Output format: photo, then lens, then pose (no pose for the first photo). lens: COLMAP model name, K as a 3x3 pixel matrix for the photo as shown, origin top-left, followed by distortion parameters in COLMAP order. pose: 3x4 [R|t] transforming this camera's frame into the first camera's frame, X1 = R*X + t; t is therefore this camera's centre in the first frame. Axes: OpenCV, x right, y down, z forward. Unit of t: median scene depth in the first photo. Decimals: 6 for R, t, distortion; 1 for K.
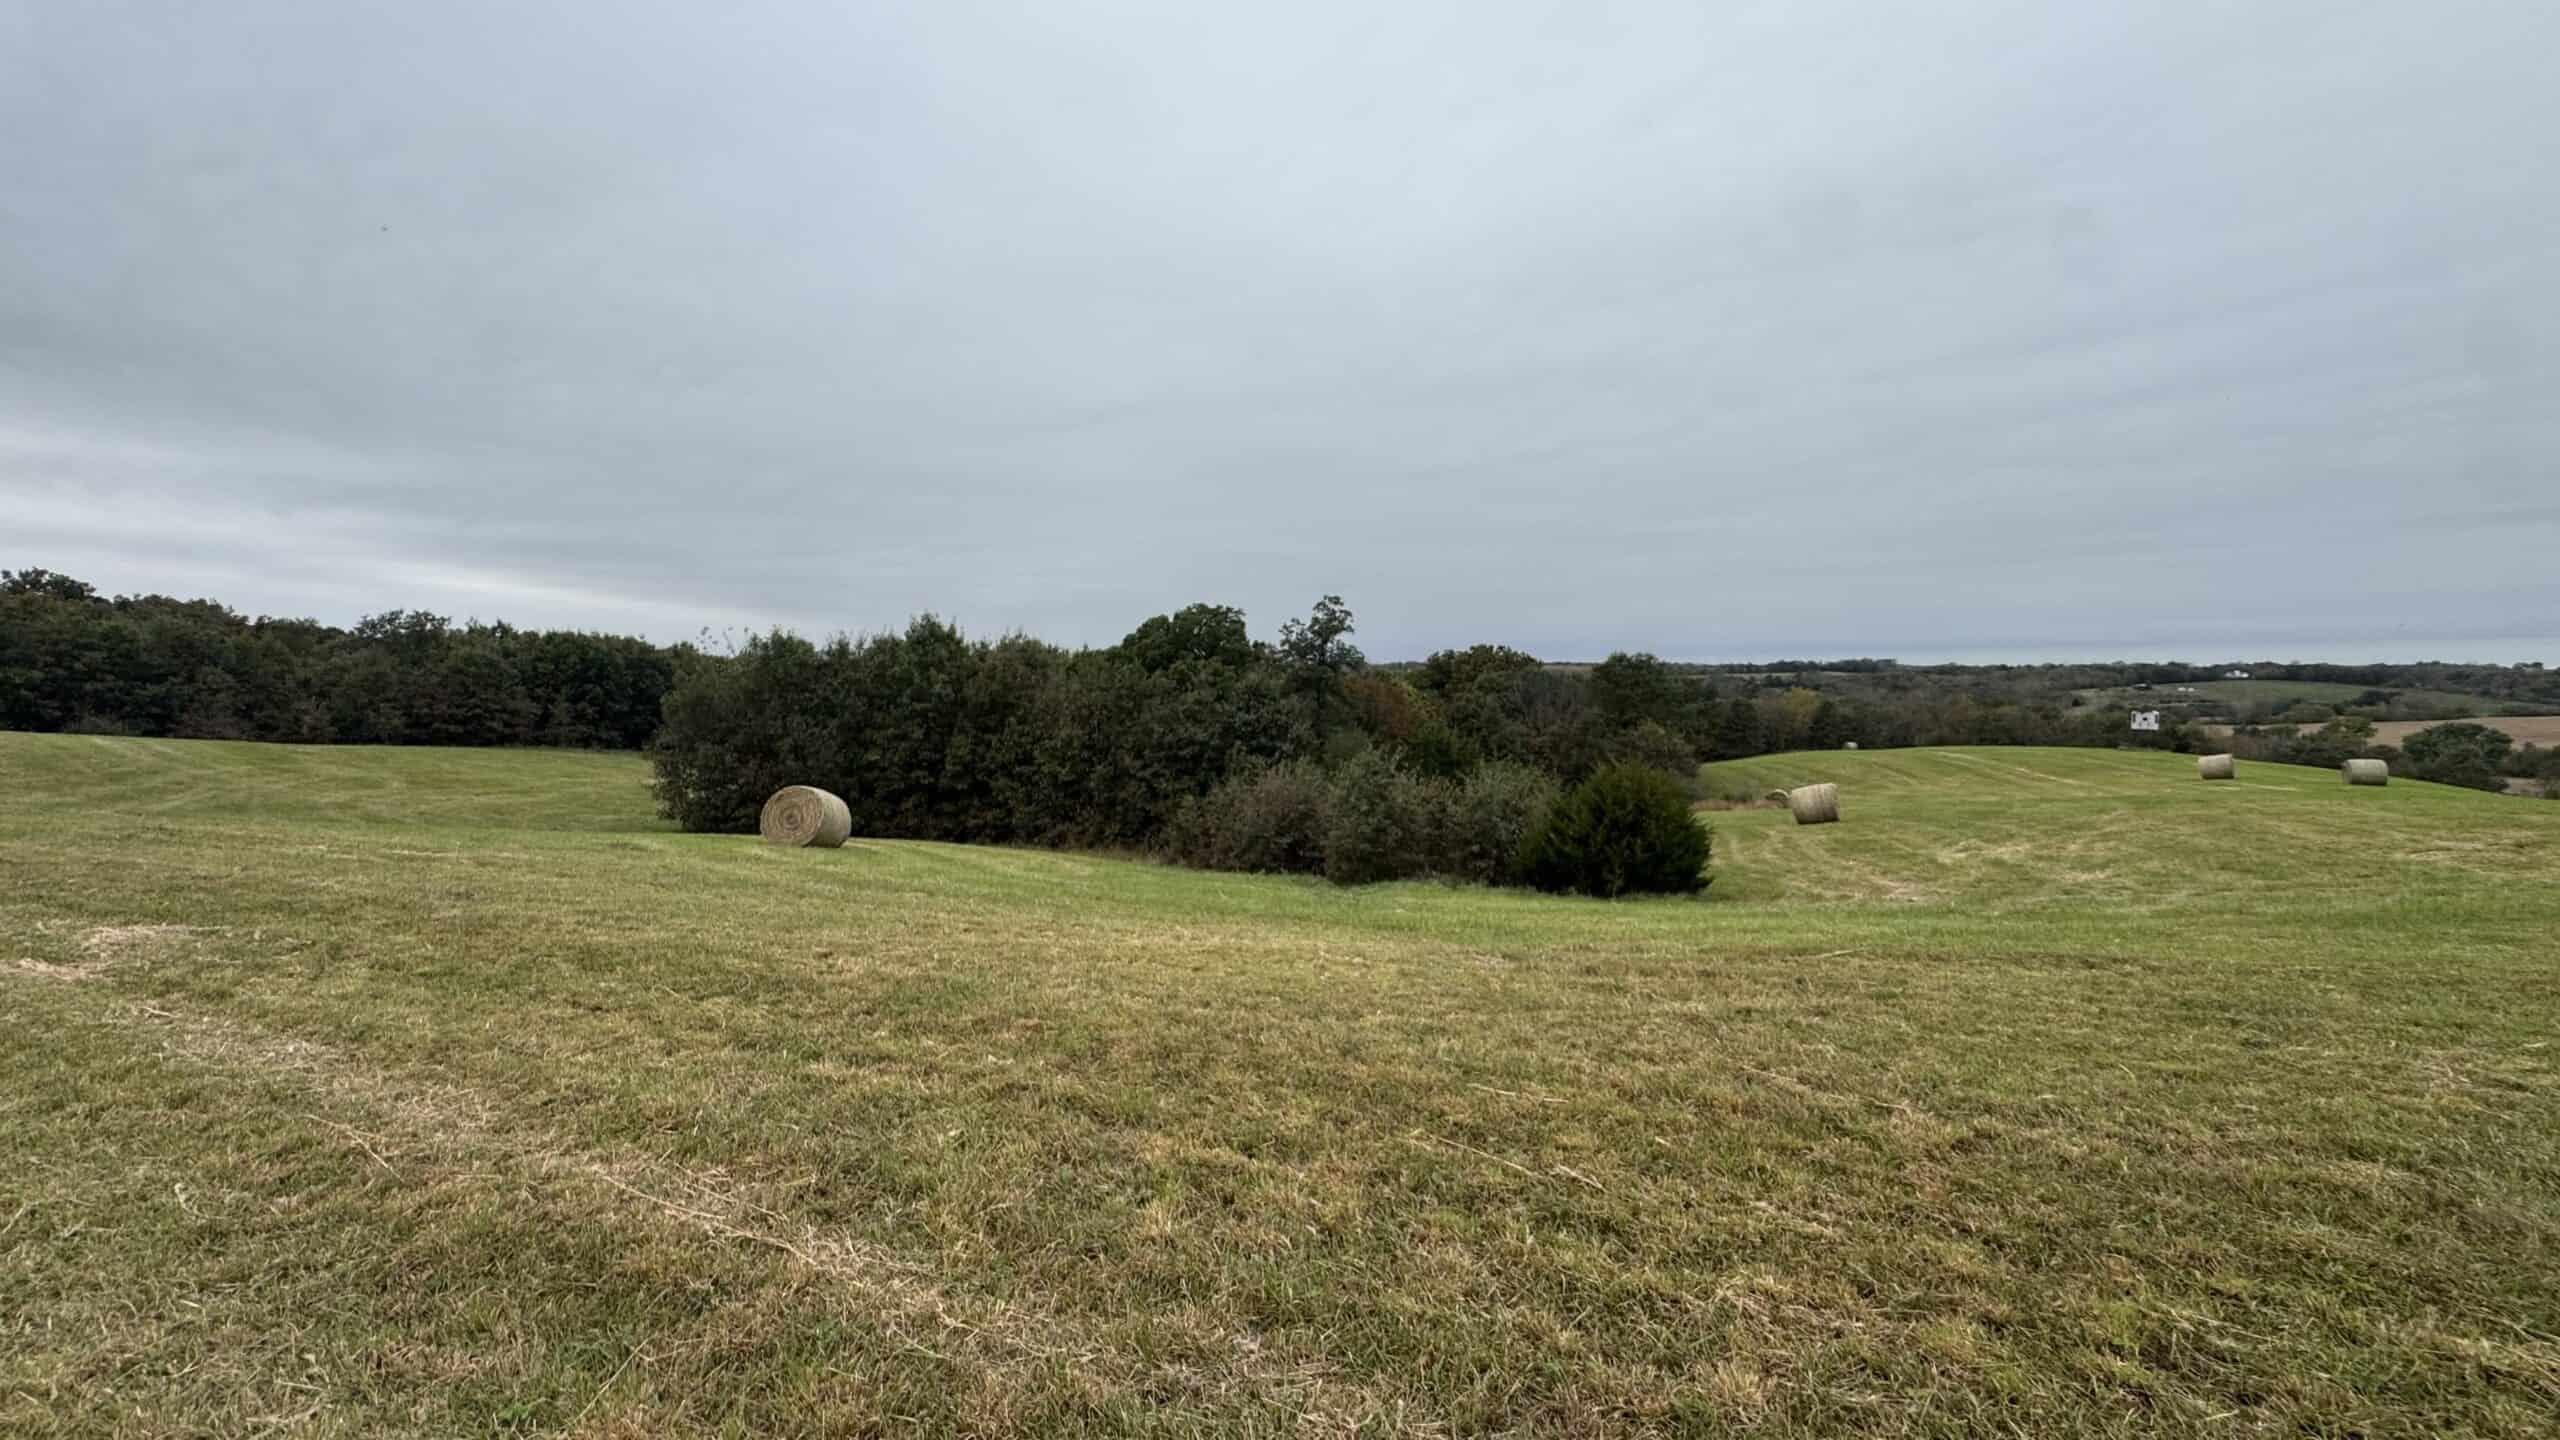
lens RADIAL K [[1019.0, 0, 1261.9], [0, 1019.0, 713.1], [0, 0, 1]] dist [-0.007321, 0.000935]
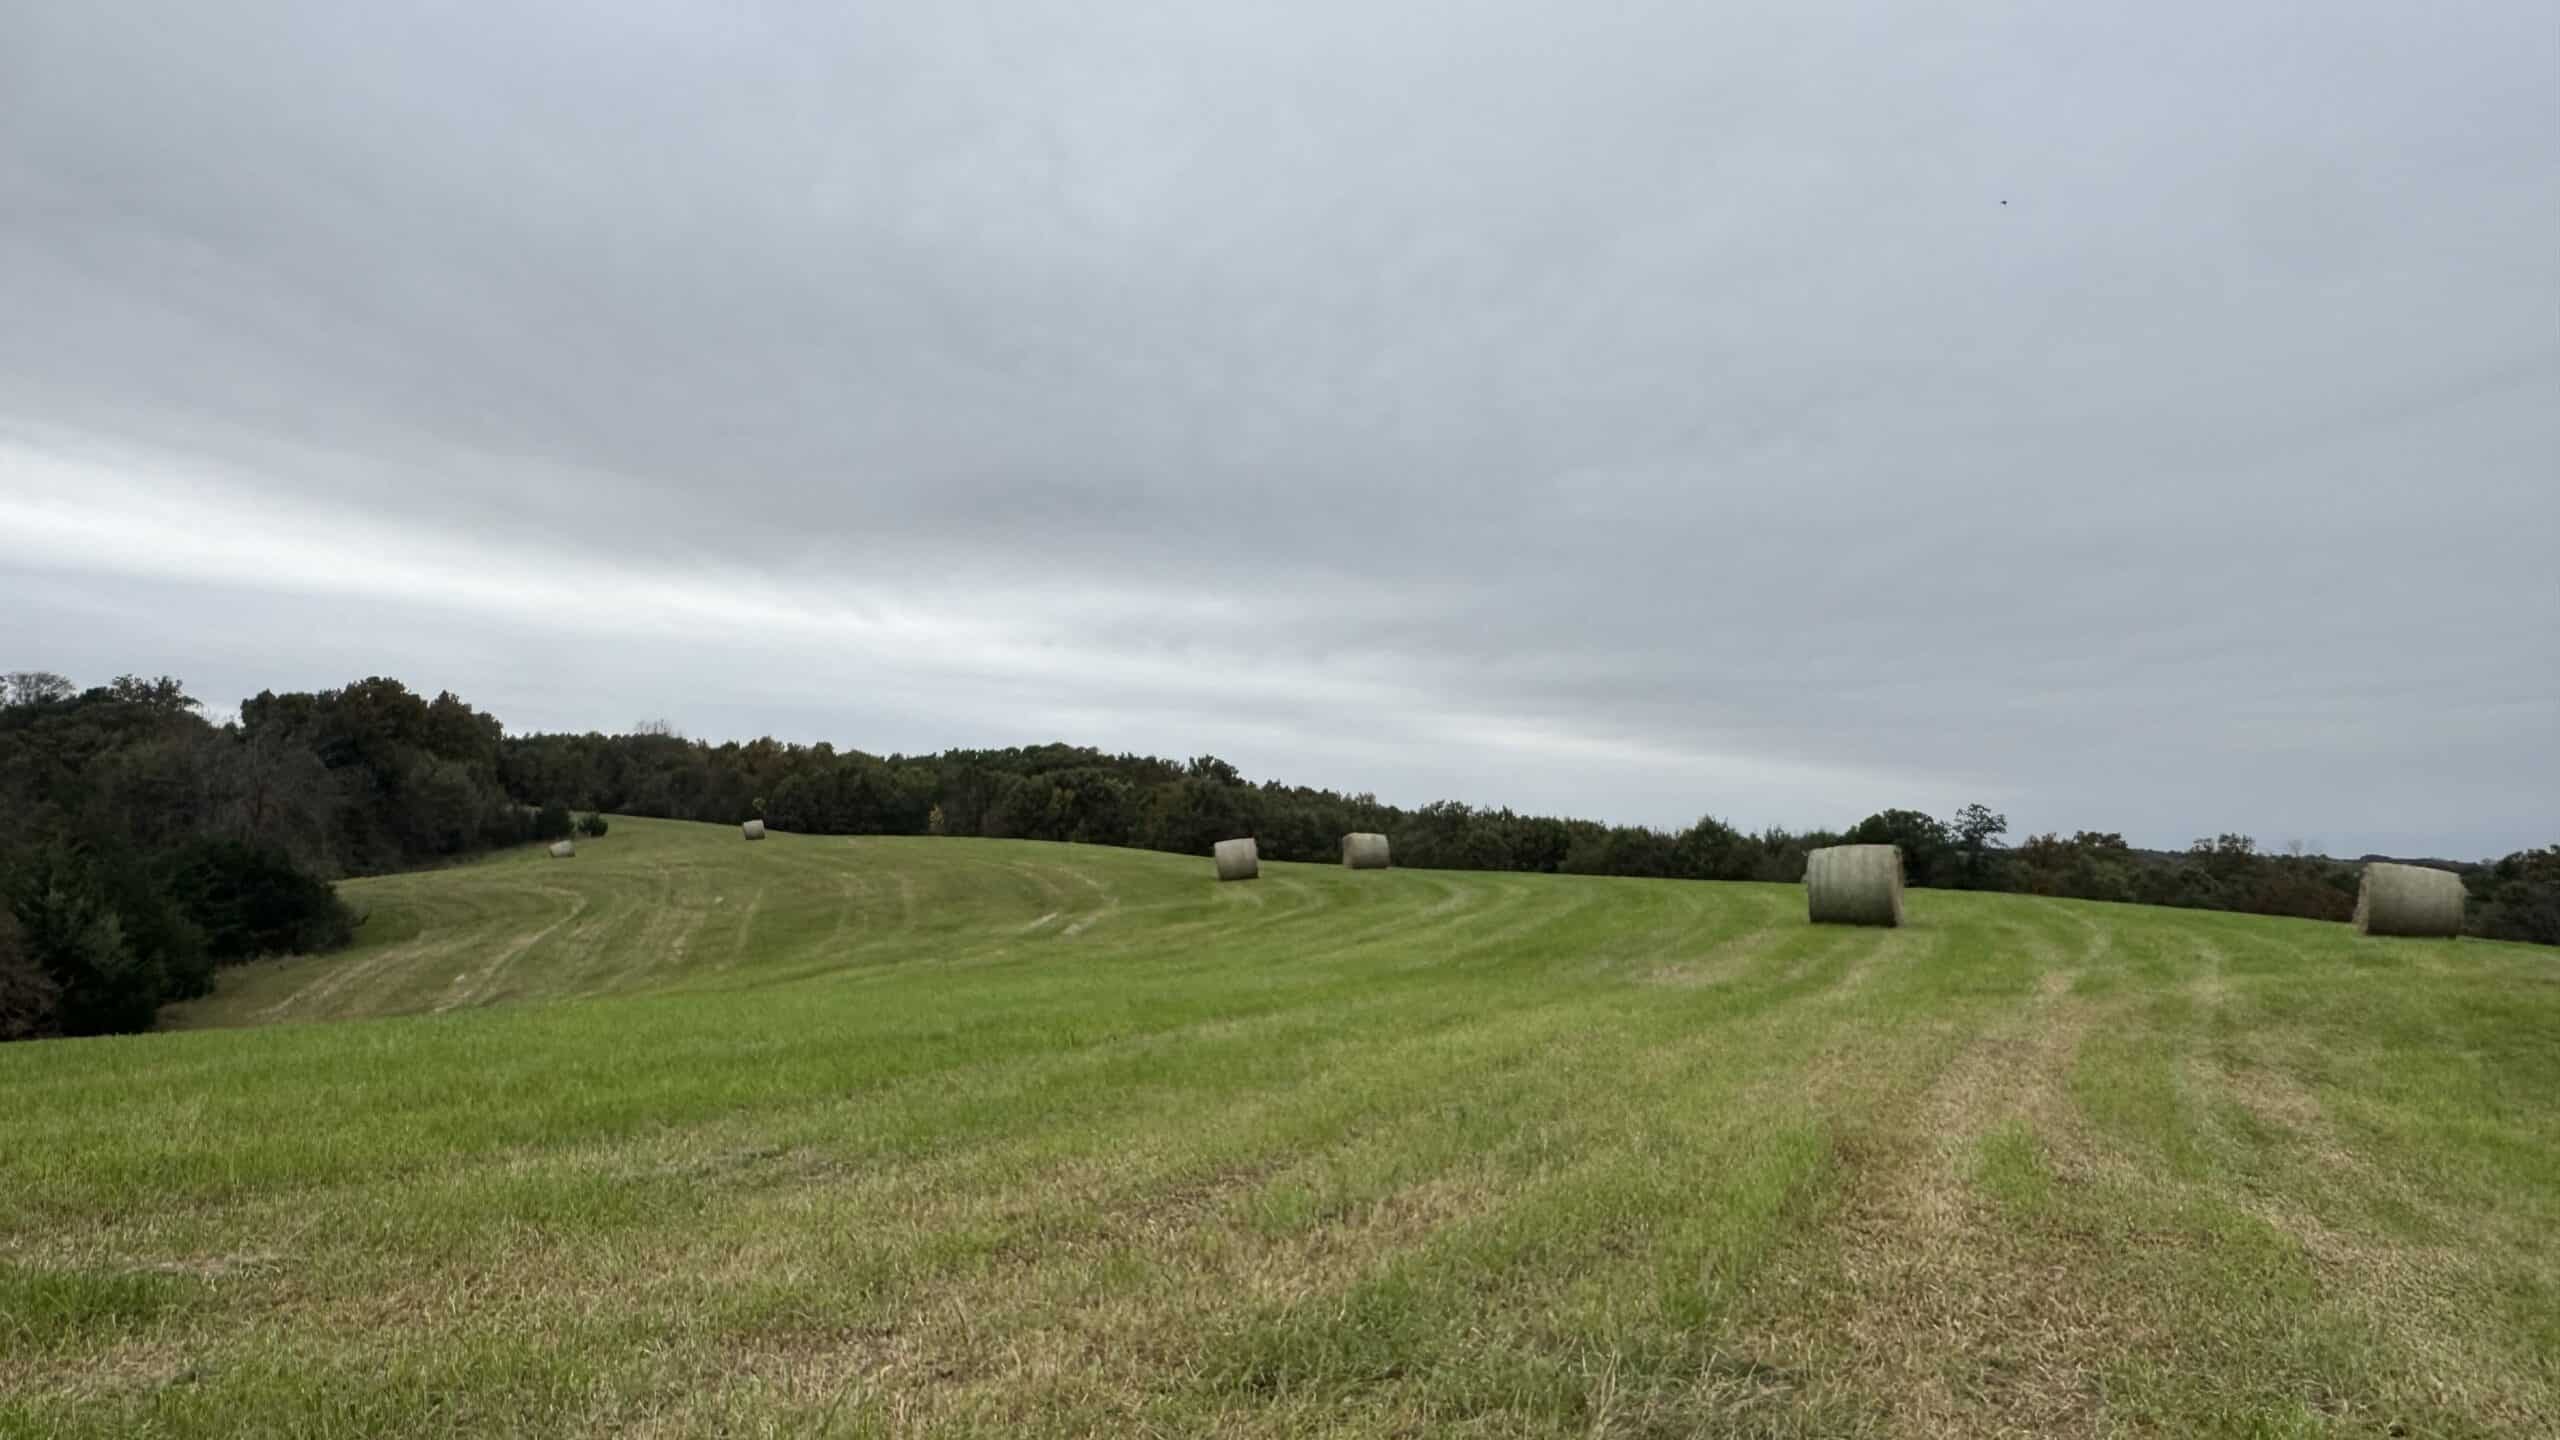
lens RADIAL K [[1739.5, 0, 1279.5], [0, 1739.5, 726.9], [0, 0, 1]] dist [-0.009790, 0.003595]
pose [[0.703813, -0.026613, -0.709887, 0.587266], [-0.059446, 0.993587, -0.096186, 0.032842], [0.707894, 0.109897, 0.697717, -0.711573]]
